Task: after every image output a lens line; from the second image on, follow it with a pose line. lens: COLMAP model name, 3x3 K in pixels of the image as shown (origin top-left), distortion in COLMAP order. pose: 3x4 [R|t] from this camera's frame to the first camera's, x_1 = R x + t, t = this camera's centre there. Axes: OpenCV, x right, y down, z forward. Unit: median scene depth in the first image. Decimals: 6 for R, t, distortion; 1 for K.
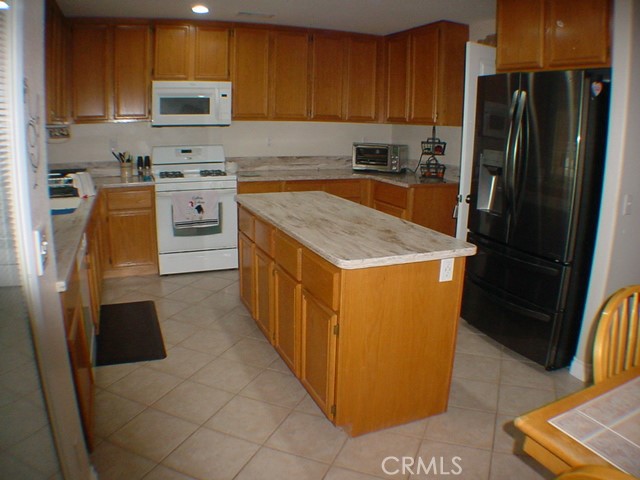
lens RADIAL K [[483.8, 0, 323.4], [0, 483.8, 238.7], [0, 0, 1]] dist [-0.274525, 0.102083]
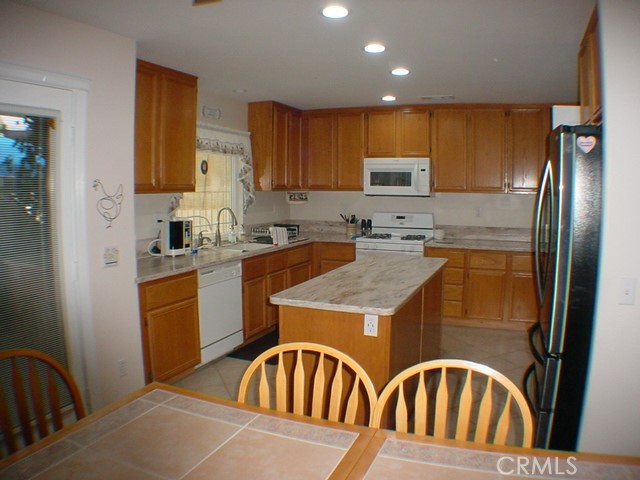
lens RADIAL K [[483.8, 0, 323.4], [0, 483.8, 238.7], [0, 0, 1]] dist [-0.274525, 0.102083]
pose [[0.691346, 0.054603, -0.720457, 0.475248], [-0.154999, 0.985134, -0.074073, -0.016997], [0.705702, 0.162880, 0.689532, 0.050066]]
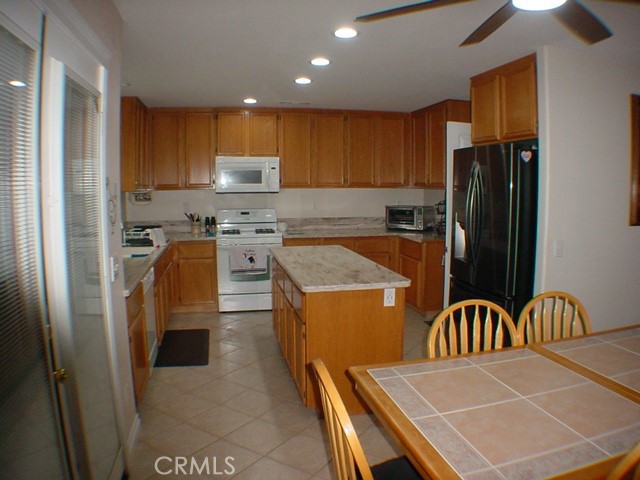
lens RADIAL K [[483.8, 0, 323.4], [0, 483.8, 238.7], [0, 0, 1]] dist [-0.274525, 0.102083]
pose [[0.982048, -0.003972, -0.188591, 0.161120], [-0.019596, 0.992220, -0.122943, 0.034129], [0.187612, 0.124431, 0.974330, -0.200967]]
